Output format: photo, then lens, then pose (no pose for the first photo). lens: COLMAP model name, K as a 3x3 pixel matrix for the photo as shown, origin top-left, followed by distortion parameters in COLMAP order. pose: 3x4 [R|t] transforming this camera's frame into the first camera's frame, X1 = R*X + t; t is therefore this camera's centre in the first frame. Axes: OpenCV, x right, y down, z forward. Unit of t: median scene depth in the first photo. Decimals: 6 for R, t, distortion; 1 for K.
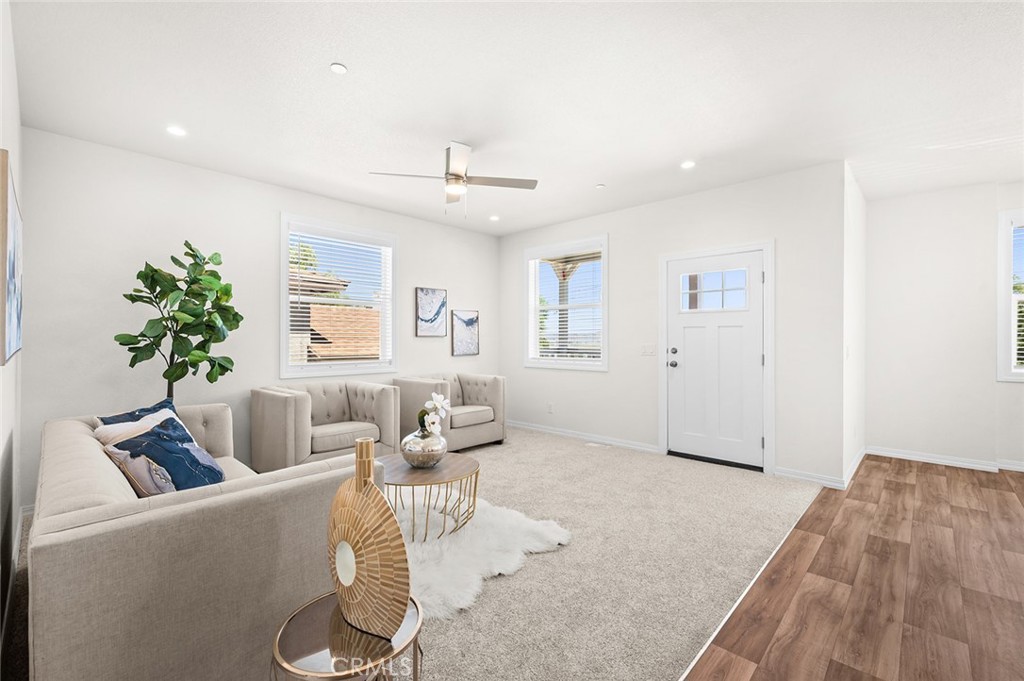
lens RADIAL K [[450.3, 0, 518.5], [0, 450.3, 320.8], [0, 0, 1]] dist [0.004836, 0.002505]
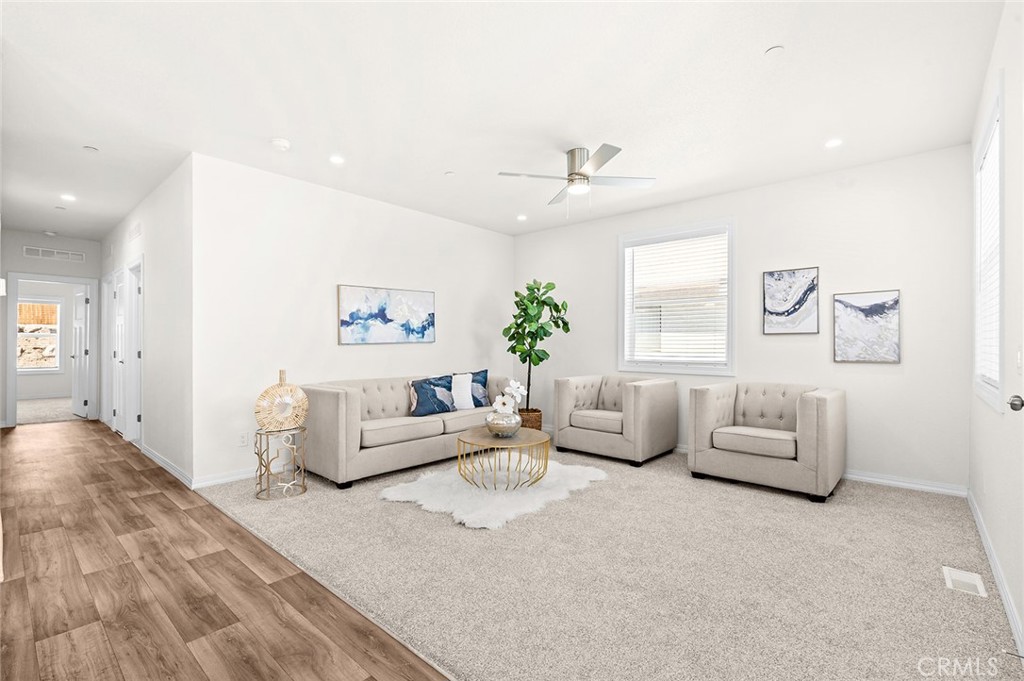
lens RADIAL K [[461.6, 0, 513.8], [0, 461.6, 341.4], [0, 0, 1]] dist [-0.004663, 0.001742]
pose [[0.015393, -0.005384, -0.999867, 1.447894], [0.044698, 0.998990, -0.004691, 0.076537], [0.998882, -0.044620, 0.015618, 1.395944]]
